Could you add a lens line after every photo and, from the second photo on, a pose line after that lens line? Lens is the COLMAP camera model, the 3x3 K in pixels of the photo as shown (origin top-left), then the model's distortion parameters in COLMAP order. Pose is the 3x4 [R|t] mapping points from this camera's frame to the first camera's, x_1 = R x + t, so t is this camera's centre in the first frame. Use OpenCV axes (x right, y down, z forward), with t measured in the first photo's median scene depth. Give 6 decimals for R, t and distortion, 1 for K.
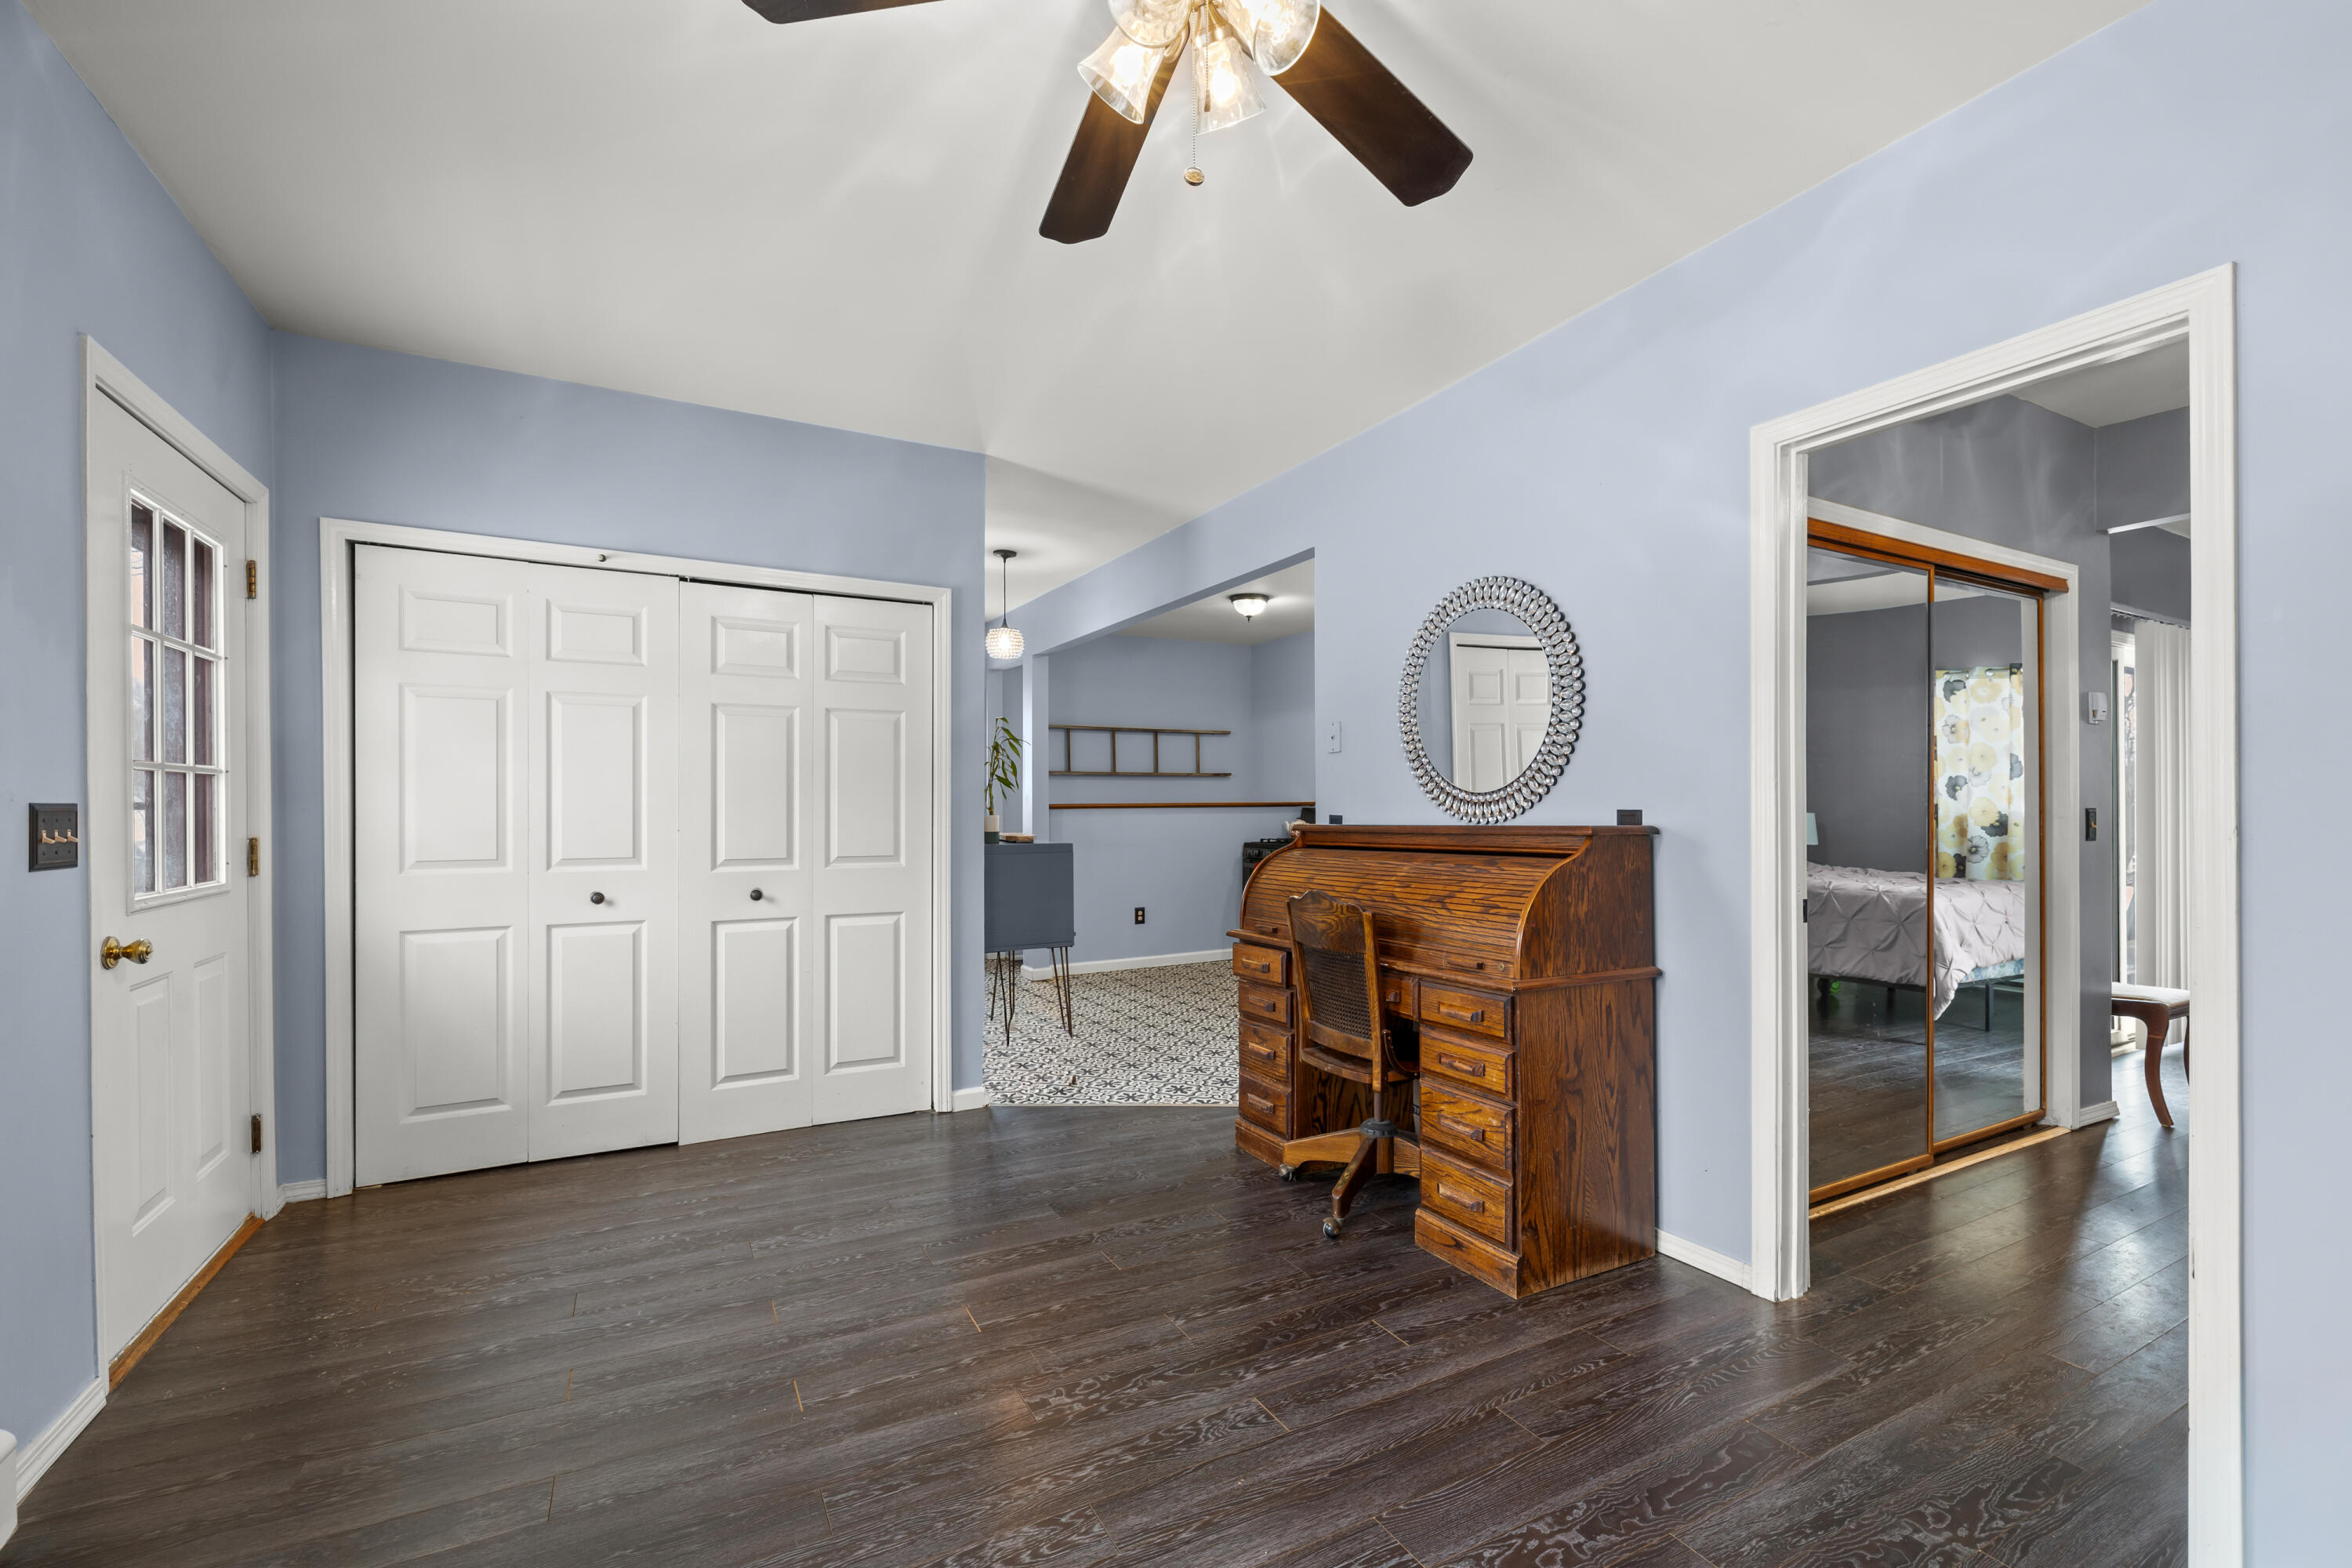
lens RADIAL K [[969.0, 0, 1171.9], [0, 969.0, 893.0], [0, 0, 1]] dist [0.000192, -0.000020]
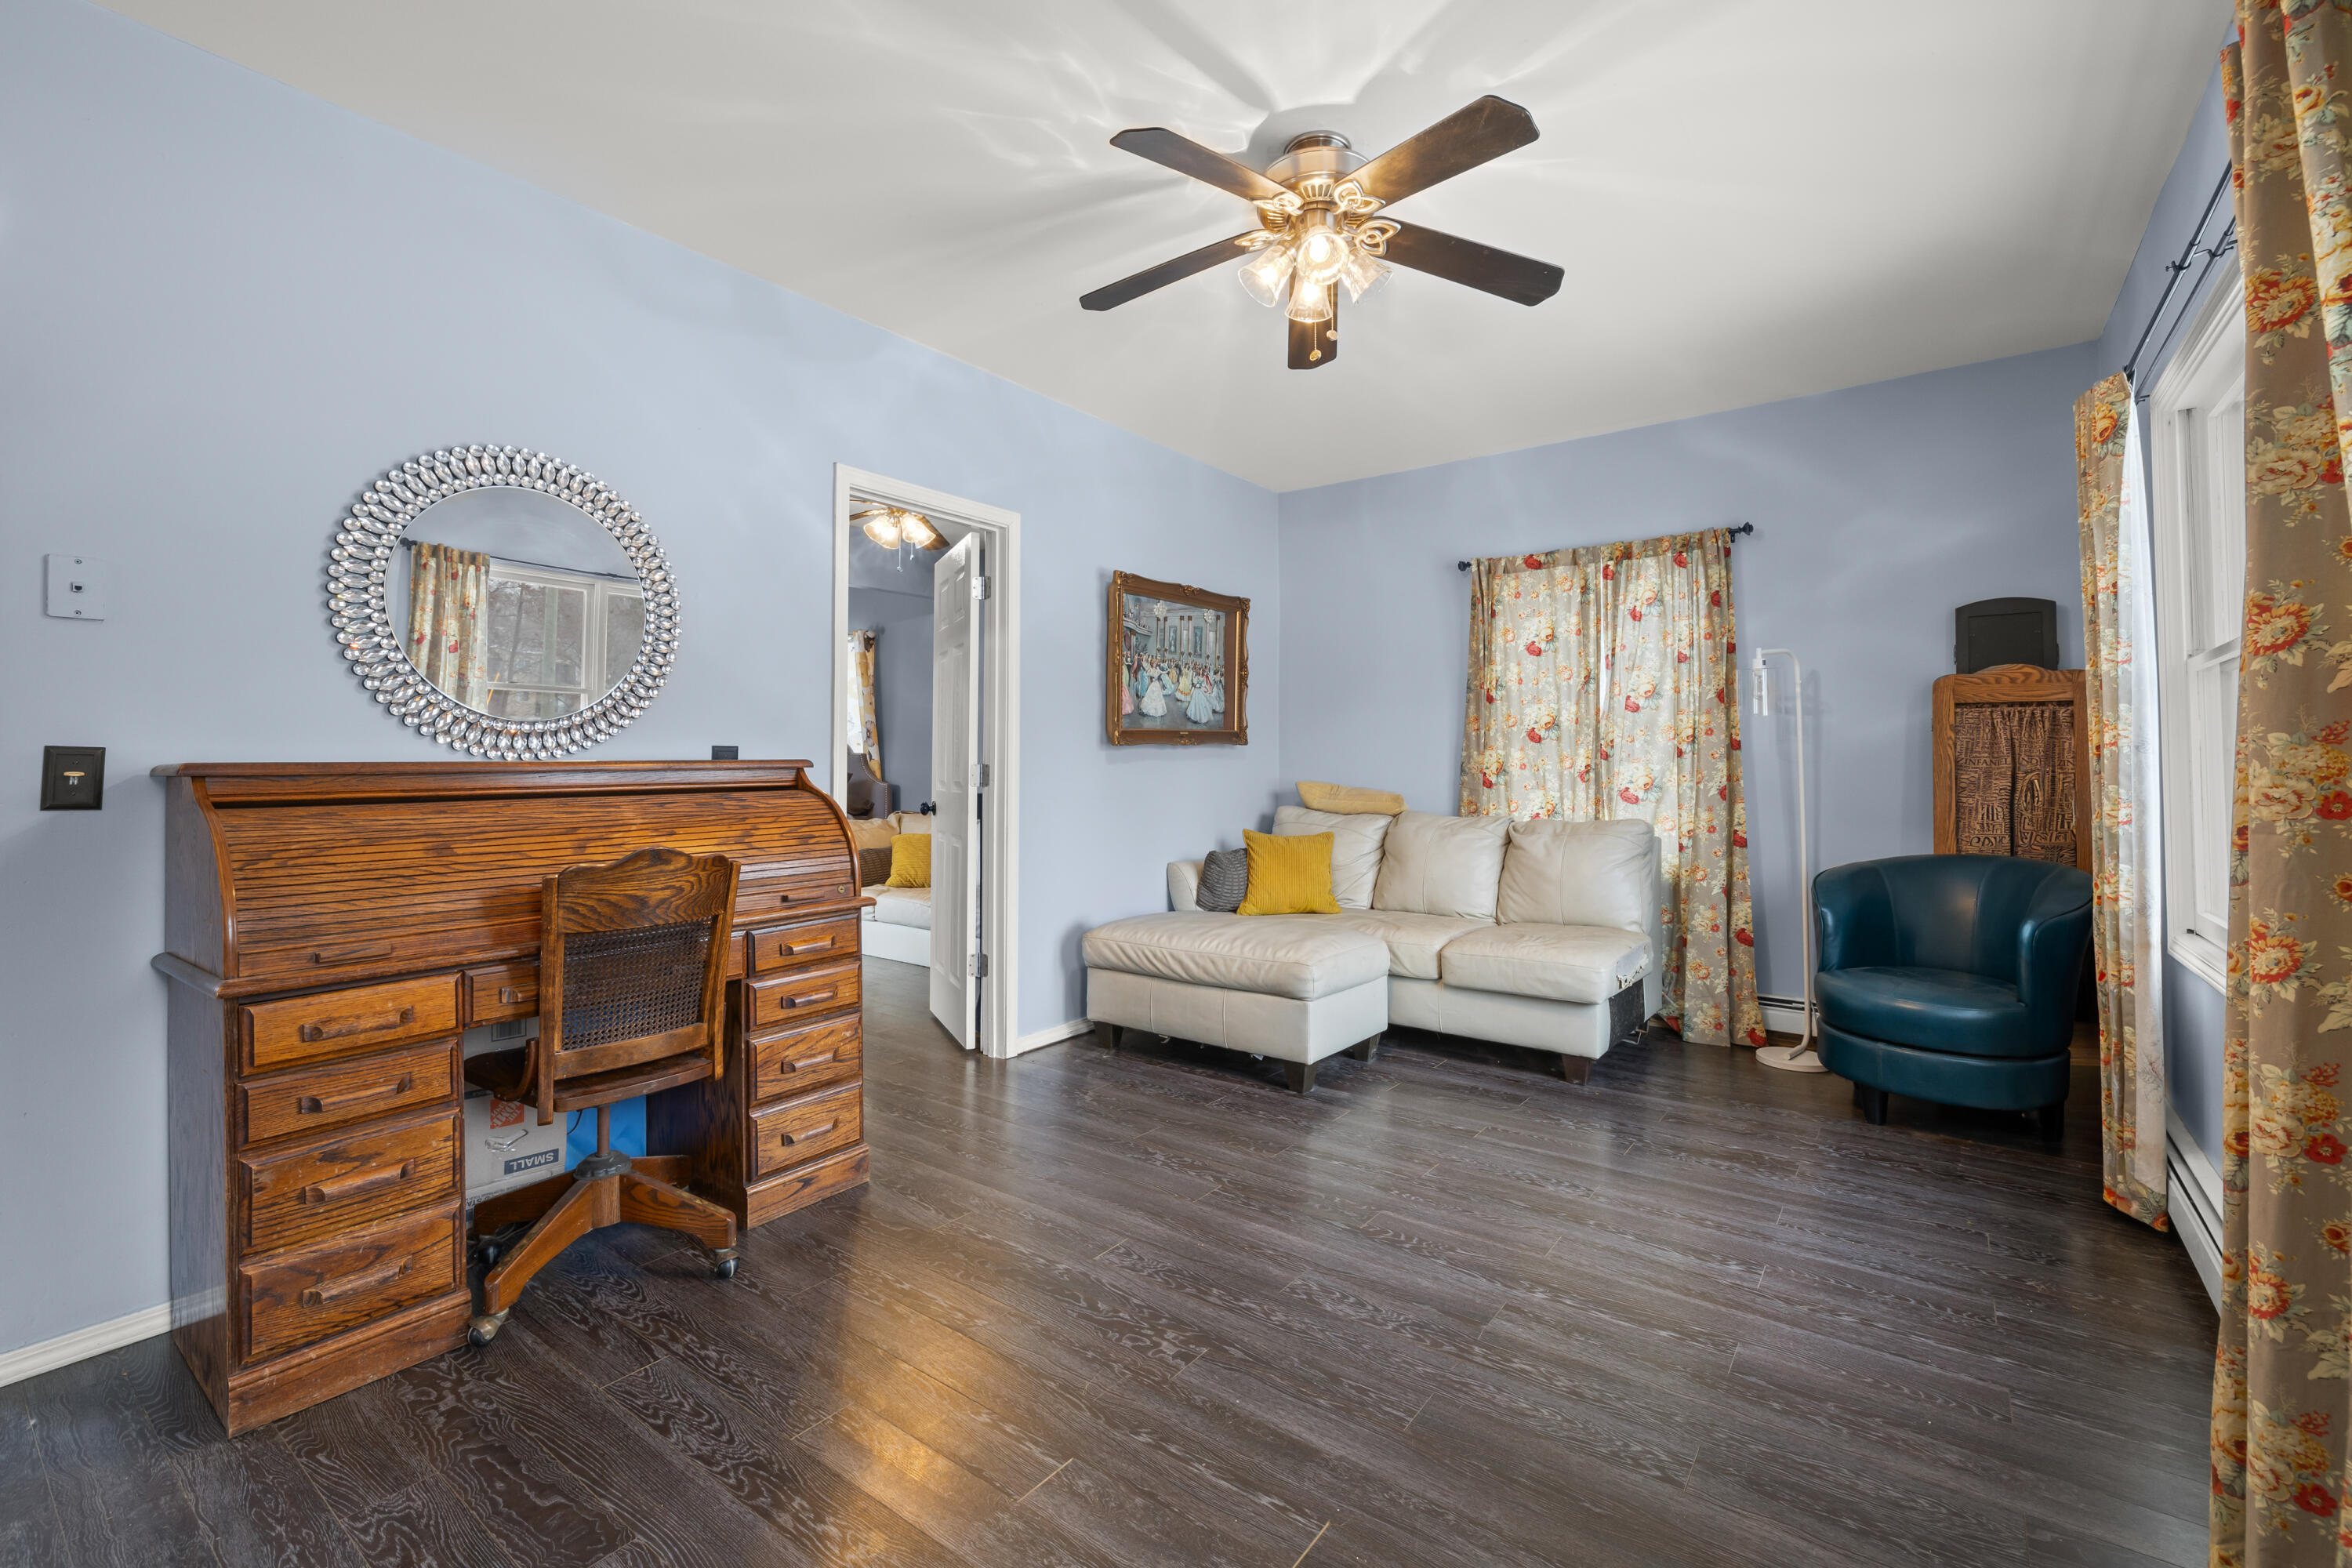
lens RADIAL K [[989.3, 0, 1176.0], [0, 989.3, 784.0], [0, 0, 1]] dist [-0.000930, -0.000139]
pose [[-0.416046, -0.022982, 0.909053, -0.739224], [0.069291, 0.995973, 0.056891, -0.070910], [-0.906700, 0.086659, -0.412779, 0.993052]]
